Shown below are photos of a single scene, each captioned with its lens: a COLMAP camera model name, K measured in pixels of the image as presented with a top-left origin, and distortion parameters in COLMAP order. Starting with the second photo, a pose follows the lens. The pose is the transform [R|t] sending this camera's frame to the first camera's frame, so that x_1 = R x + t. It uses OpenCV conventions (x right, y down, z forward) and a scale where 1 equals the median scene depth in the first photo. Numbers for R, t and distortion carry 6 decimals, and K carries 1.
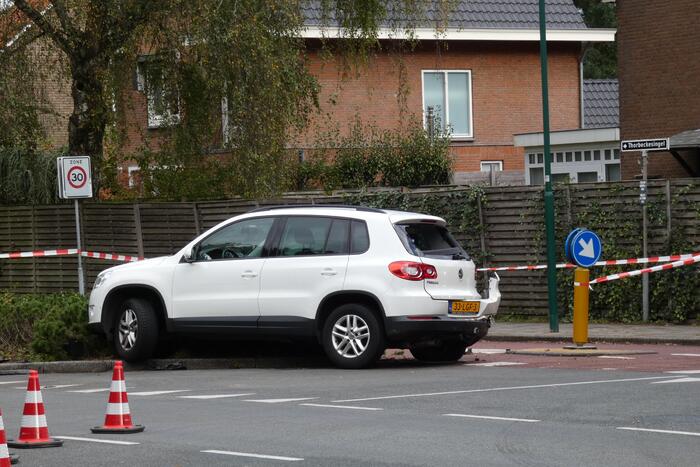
lens RADIAL K [[2524.0, 0, 350.0], [0, 2524.0, 233.5], [0, 0, 1]] dist [0.770808, -9.855793]
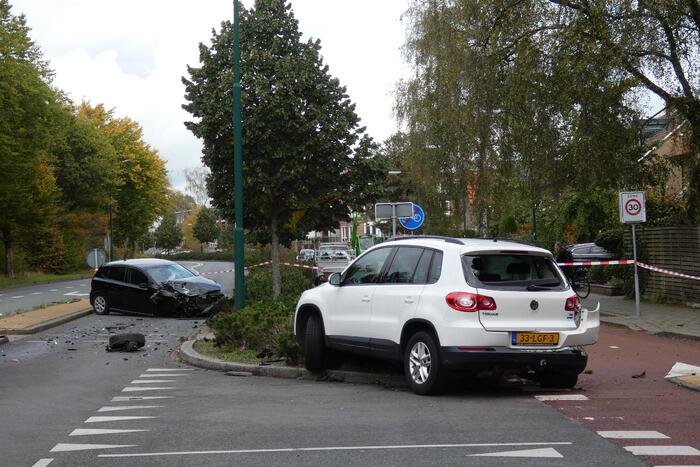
lens RADIAL K [[1373.8, 0, 350.0], [0, 1373.8, 233.5], [0, 0, 1]] dist [0.272926, -1.265621]
pose [[0.839035, 0.000165, -0.544077, 0.283849], [-0.000866, 0.999999, -0.001033, -0.012111], [0.544076, 0.001338, 0.839035, 0.501512]]
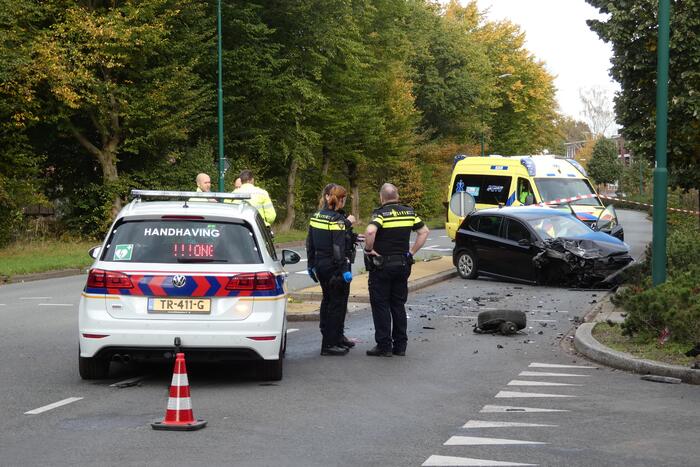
lens RADIAL K [[1779.7, 0, 350.0], [0, 1779.7, 233.5], [0, 0, 1]] dist [0.466749, -3.707336]
pose [[0.682312, 0.041888, -0.729860, 0.242909], [-0.022136, 0.999083, 0.036646, -0.013790], [0.730726, -0.008848, 0.682613, 0.544124]]
